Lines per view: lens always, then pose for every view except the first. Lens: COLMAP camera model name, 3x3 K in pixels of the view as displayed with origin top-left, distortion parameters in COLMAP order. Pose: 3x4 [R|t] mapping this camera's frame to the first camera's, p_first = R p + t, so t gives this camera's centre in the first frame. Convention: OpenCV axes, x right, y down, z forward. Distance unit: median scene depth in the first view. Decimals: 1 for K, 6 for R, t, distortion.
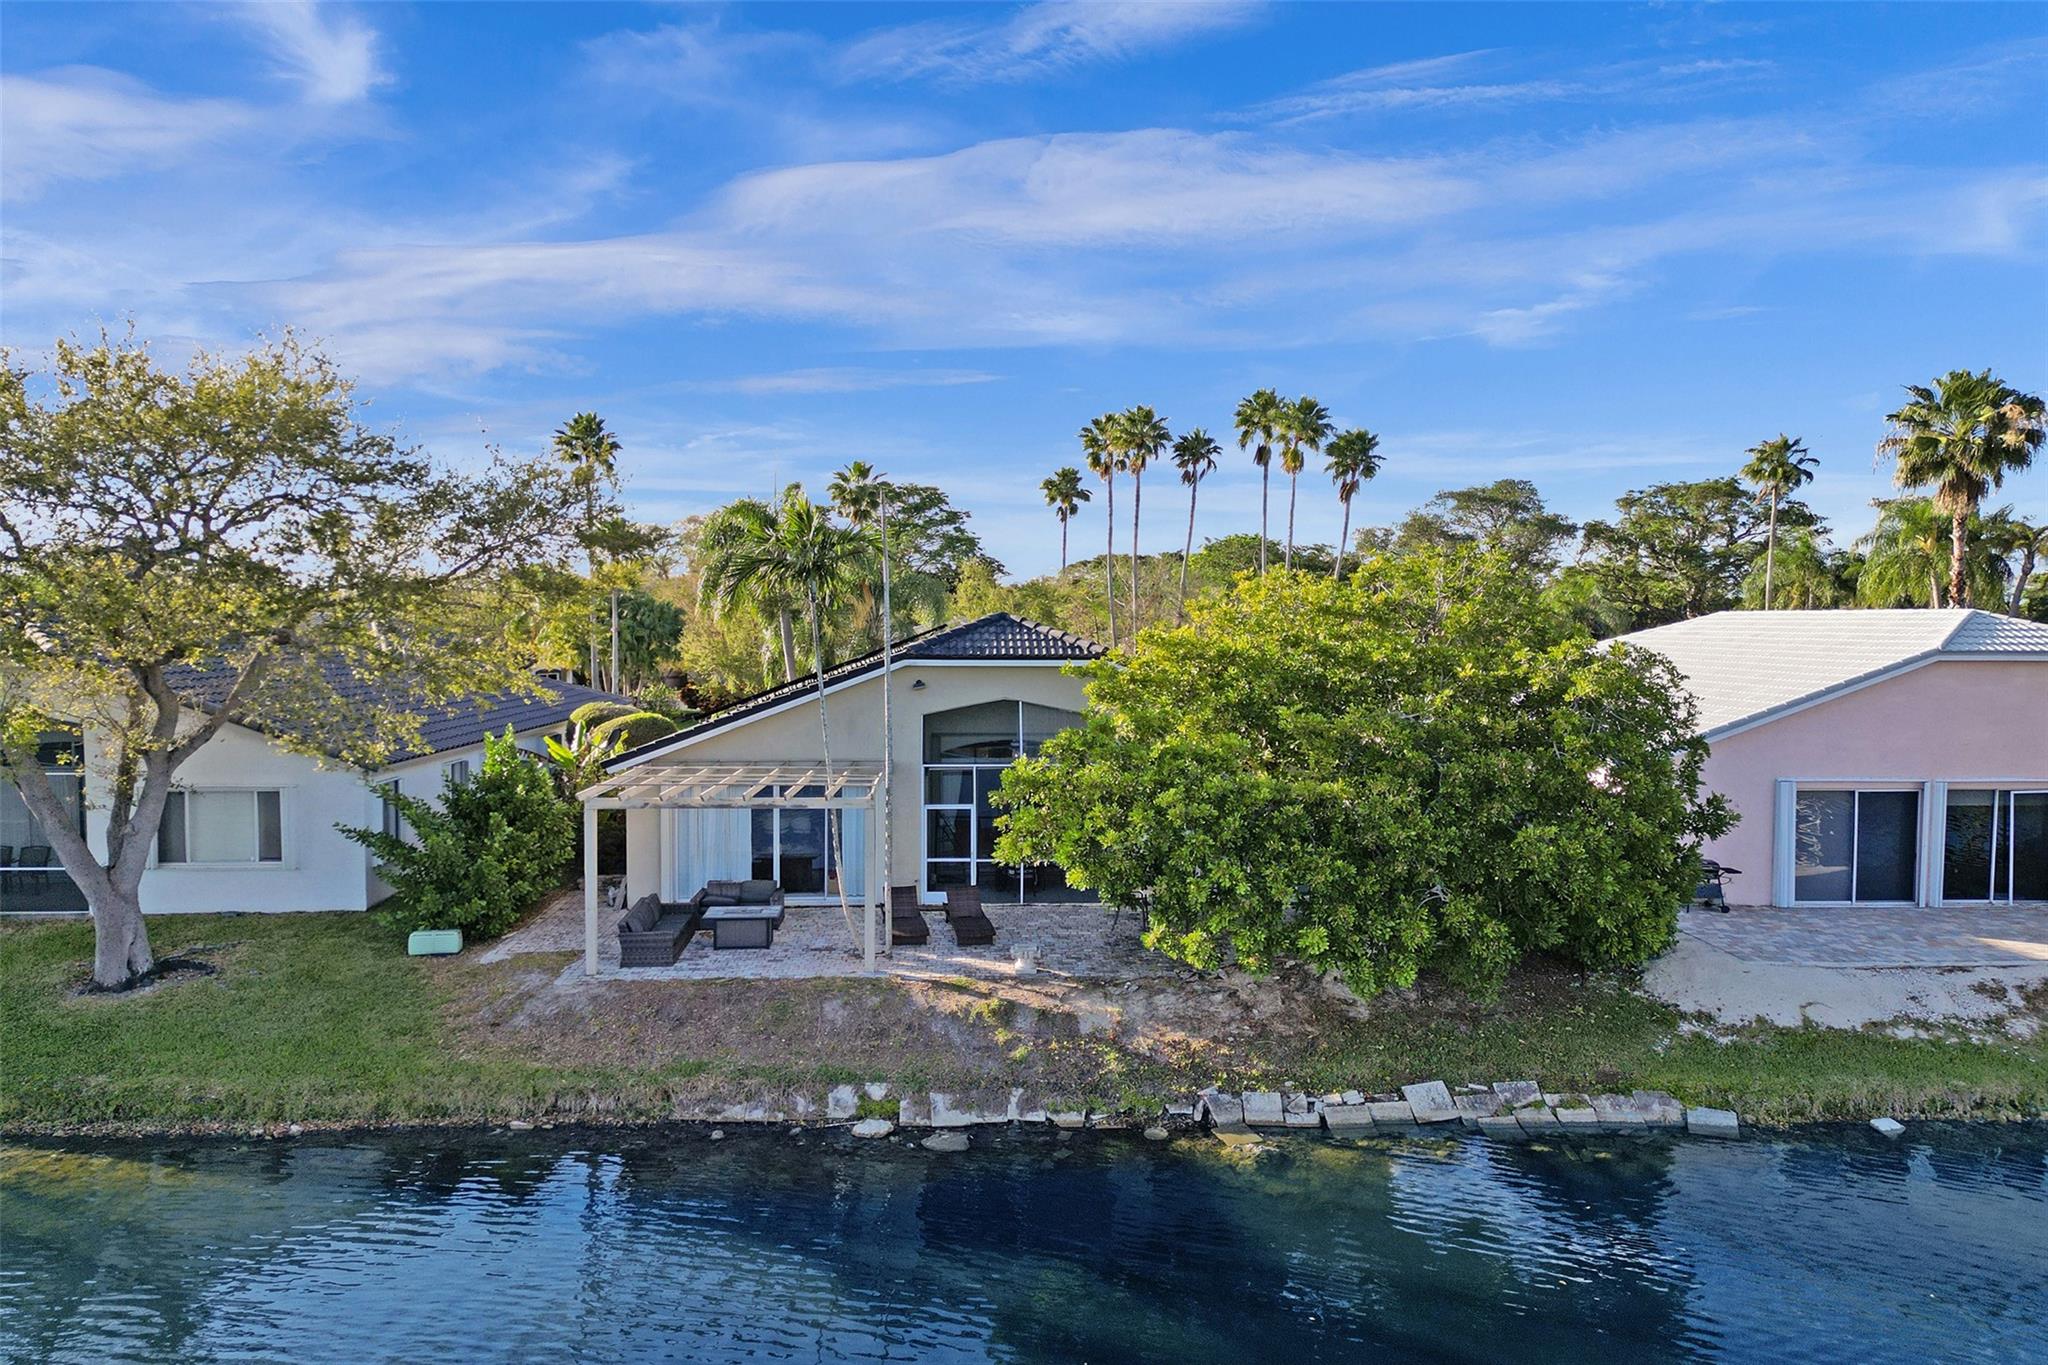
lens RADIAL K [[1465.0, 0, 1024.1], [0, 1465.0, 636.3], [0, 0, 1]] dist [0.078635, -0.076885]
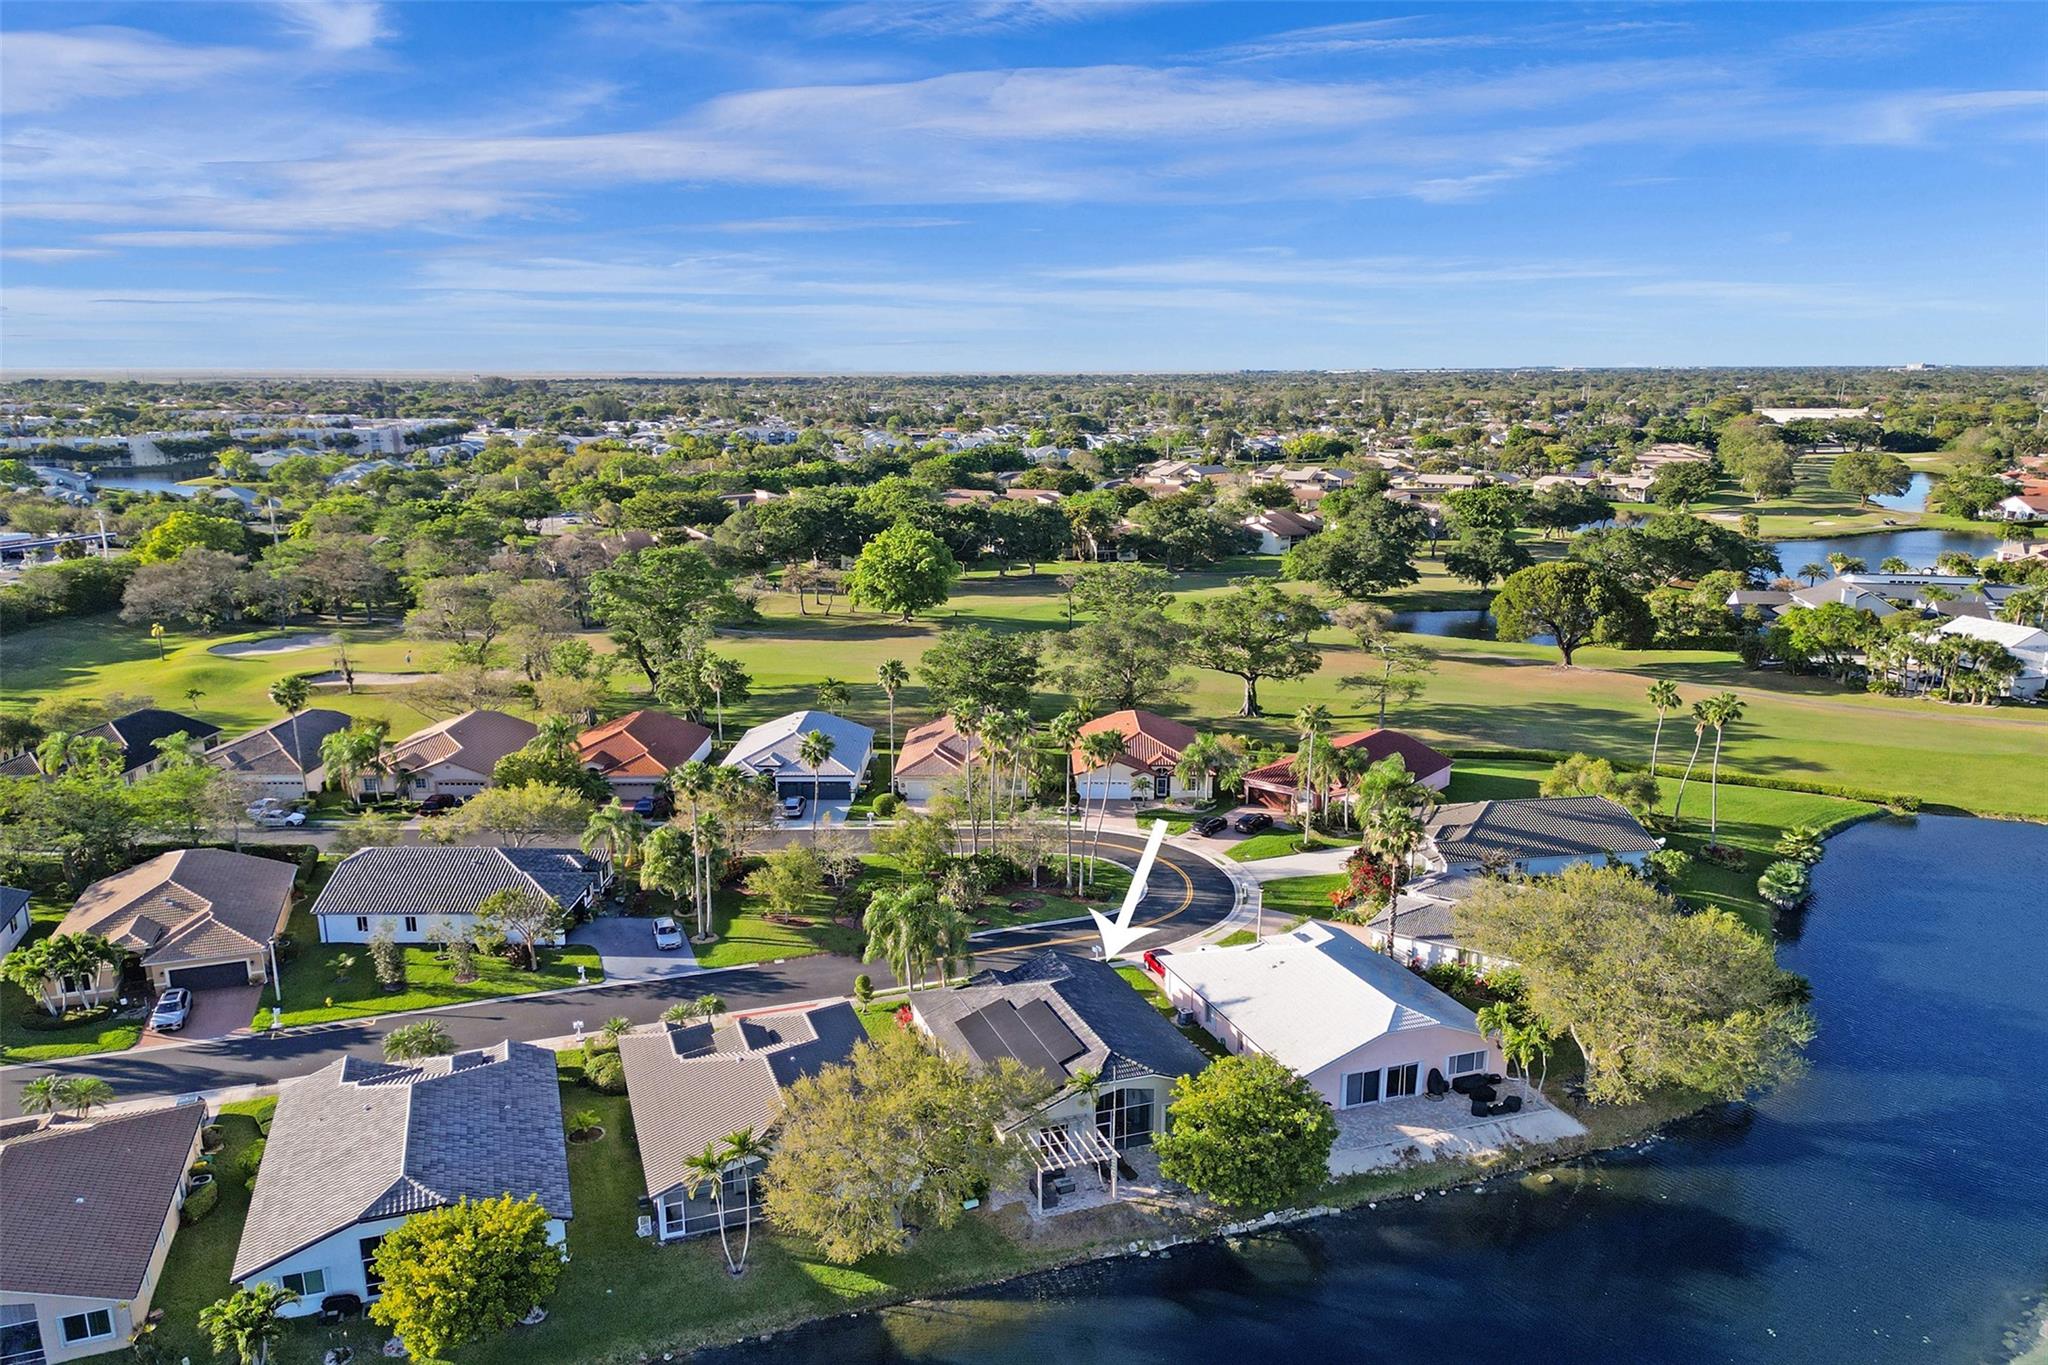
lens RADIAL K [[1477.9, 0, 1021.6], [0, 1477.9, 712.6], [0, 0, 1]] dist [0.087262, -0.095496]
pose [[0.950196, -0.073741, 0.302803, -1.402463], [0.006785, 0.976269, 0.216457, -1.791548], [-0.311579, -0.203622, 0.928147, -2.114715]]
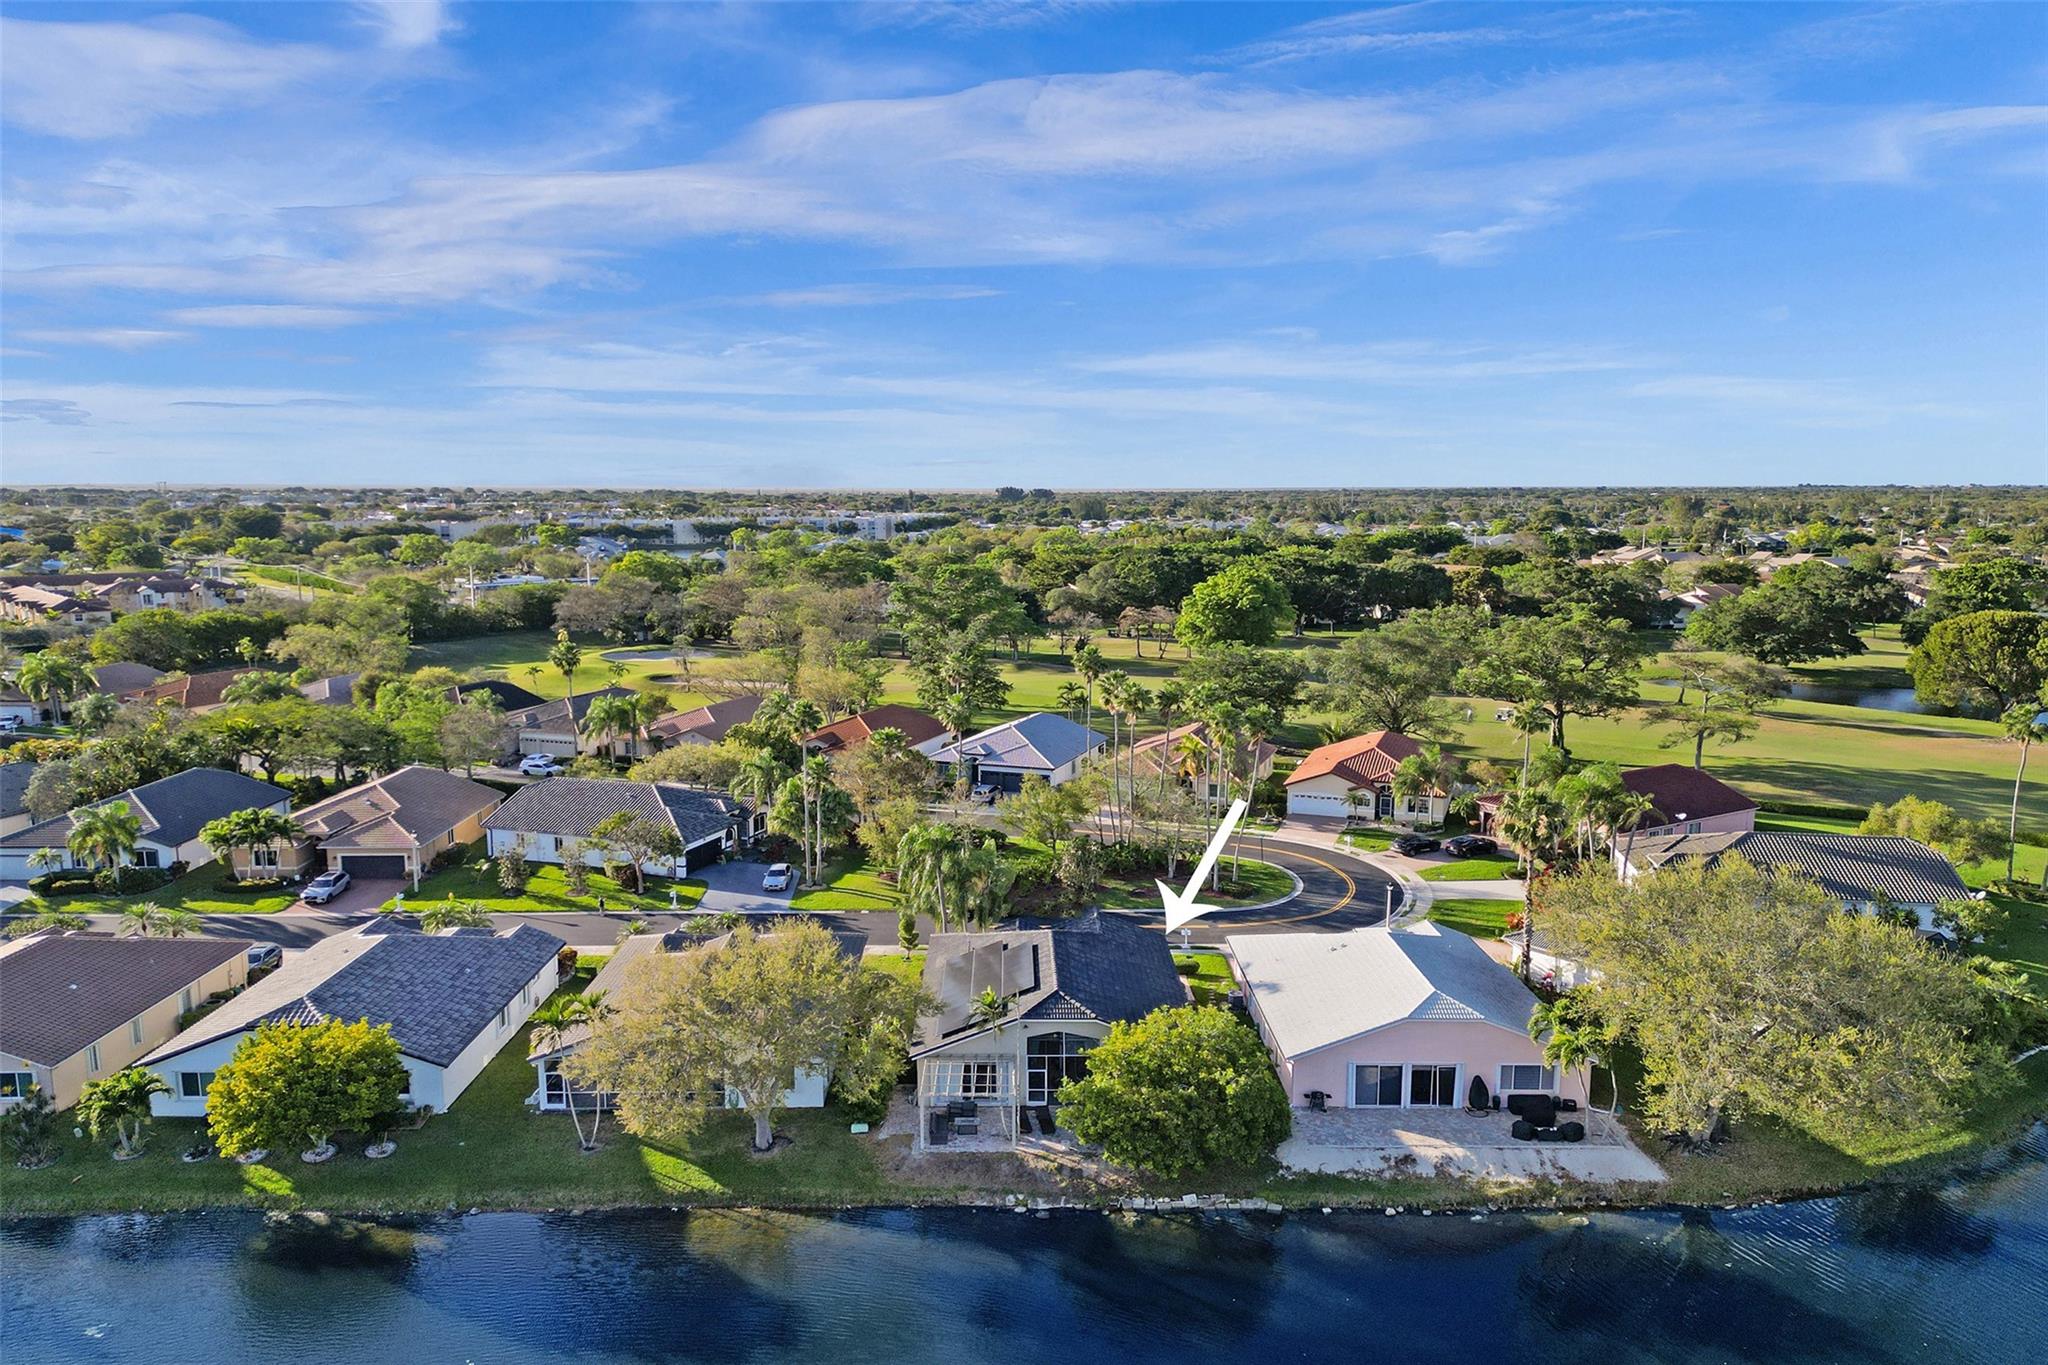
lens RADIAL K [[1473.7, 0, 1020.0], [0, 1473.7, 667.0], [0, 0, 1]] dist [0.082942, -0.087663]
pose [[0.999687, 0.001879, -0.024943, -0.020336], [0.000845, 0.994072, 0.108722, -1.172421], [0.025000, -0.108709, 0.993759, -2.067715]]
